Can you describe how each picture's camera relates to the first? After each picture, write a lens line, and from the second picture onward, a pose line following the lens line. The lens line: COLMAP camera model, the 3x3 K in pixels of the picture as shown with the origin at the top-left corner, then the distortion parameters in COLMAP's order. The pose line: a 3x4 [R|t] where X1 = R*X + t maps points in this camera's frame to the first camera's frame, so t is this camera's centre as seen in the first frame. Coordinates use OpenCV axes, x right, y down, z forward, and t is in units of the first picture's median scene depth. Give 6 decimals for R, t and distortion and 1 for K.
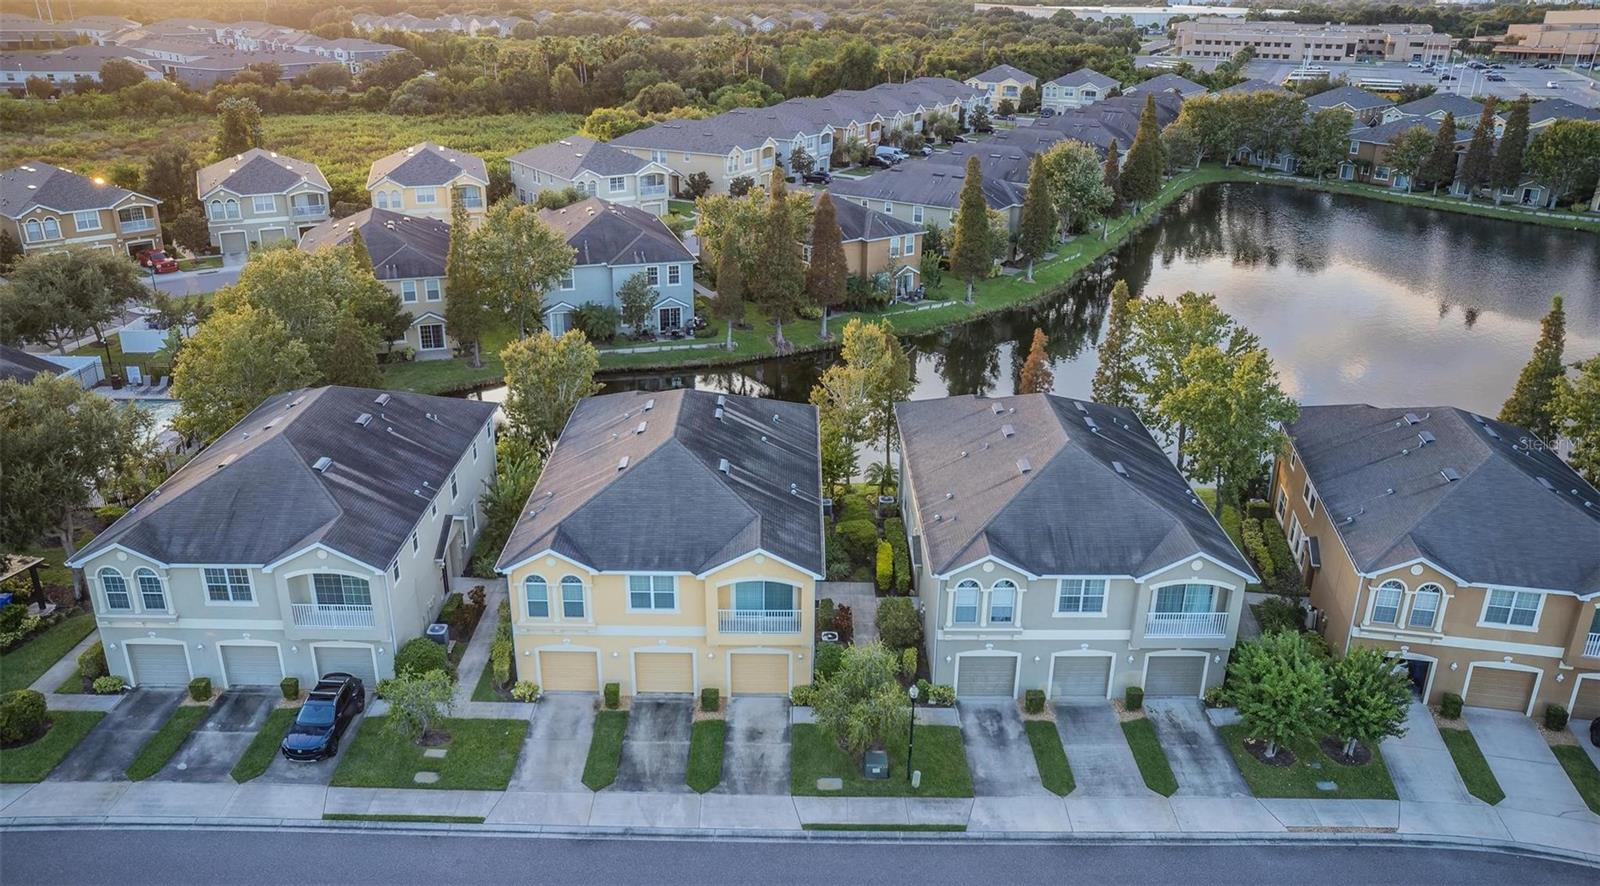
lens RADIAL K [[1171.6, 0, 800.0], [0, 1171.6, 443.0], [0, 0, 1]] dist [-0.120383, 0.165325]
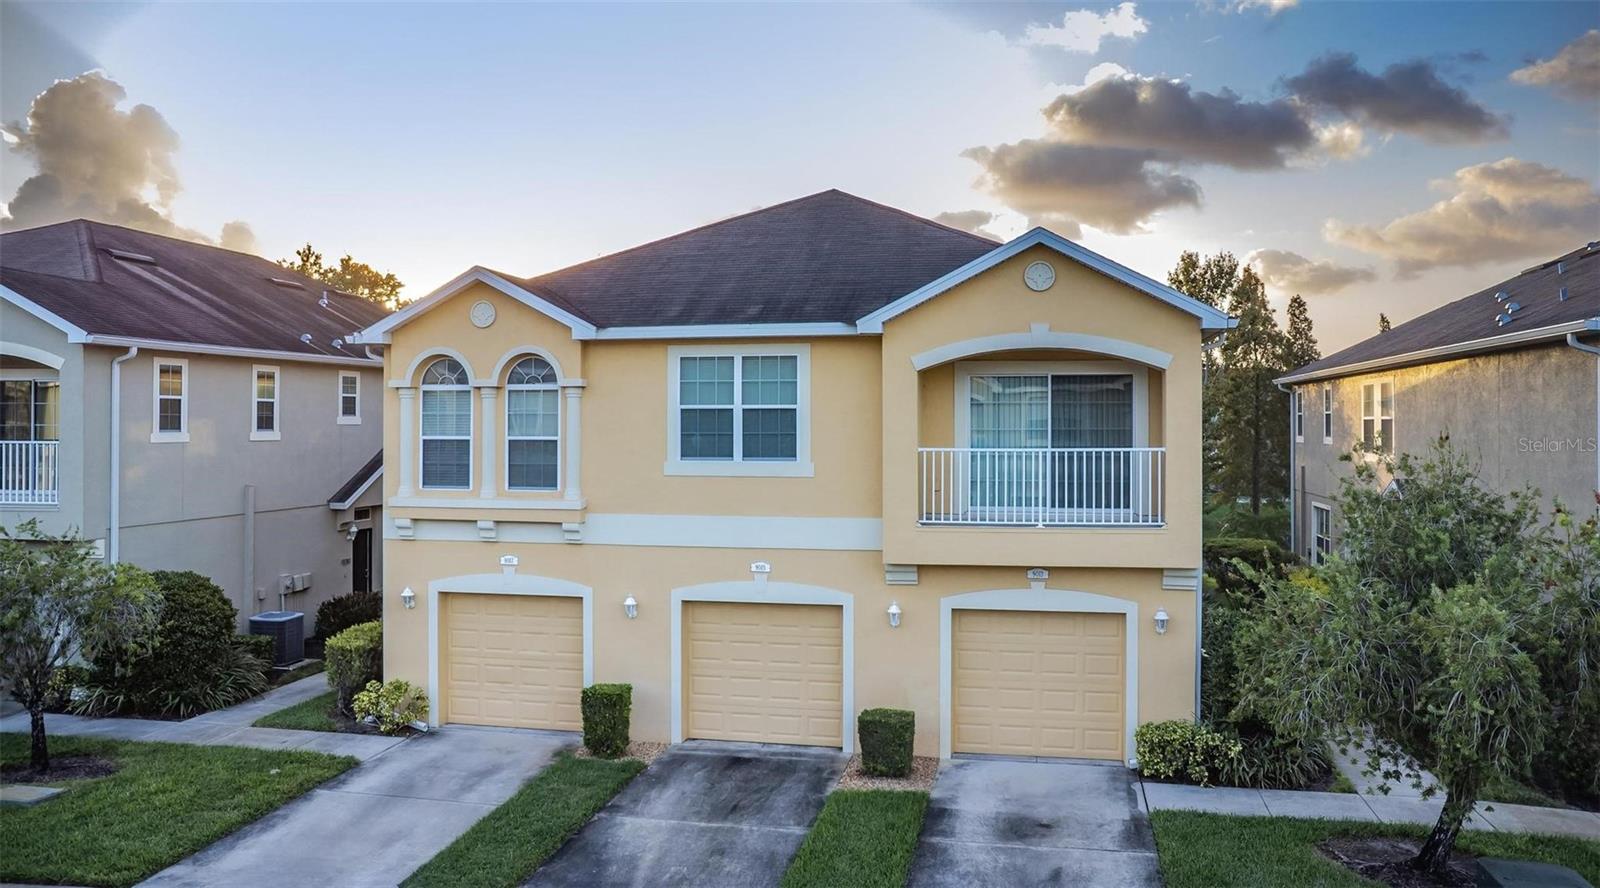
lens RADIAL K [[1171.6, 0, 800.0], [0, 1171.6, 444.0], [0, 0, 1]] dist [-0.120383, 0.165325]
pose [[0.979355, -0.007227, -0.202019, -0.034515], [-0.067675, 0.929974, -0.361342, 0.266344], [0.190484, 0.367554, 0.910286, 0.673990]]
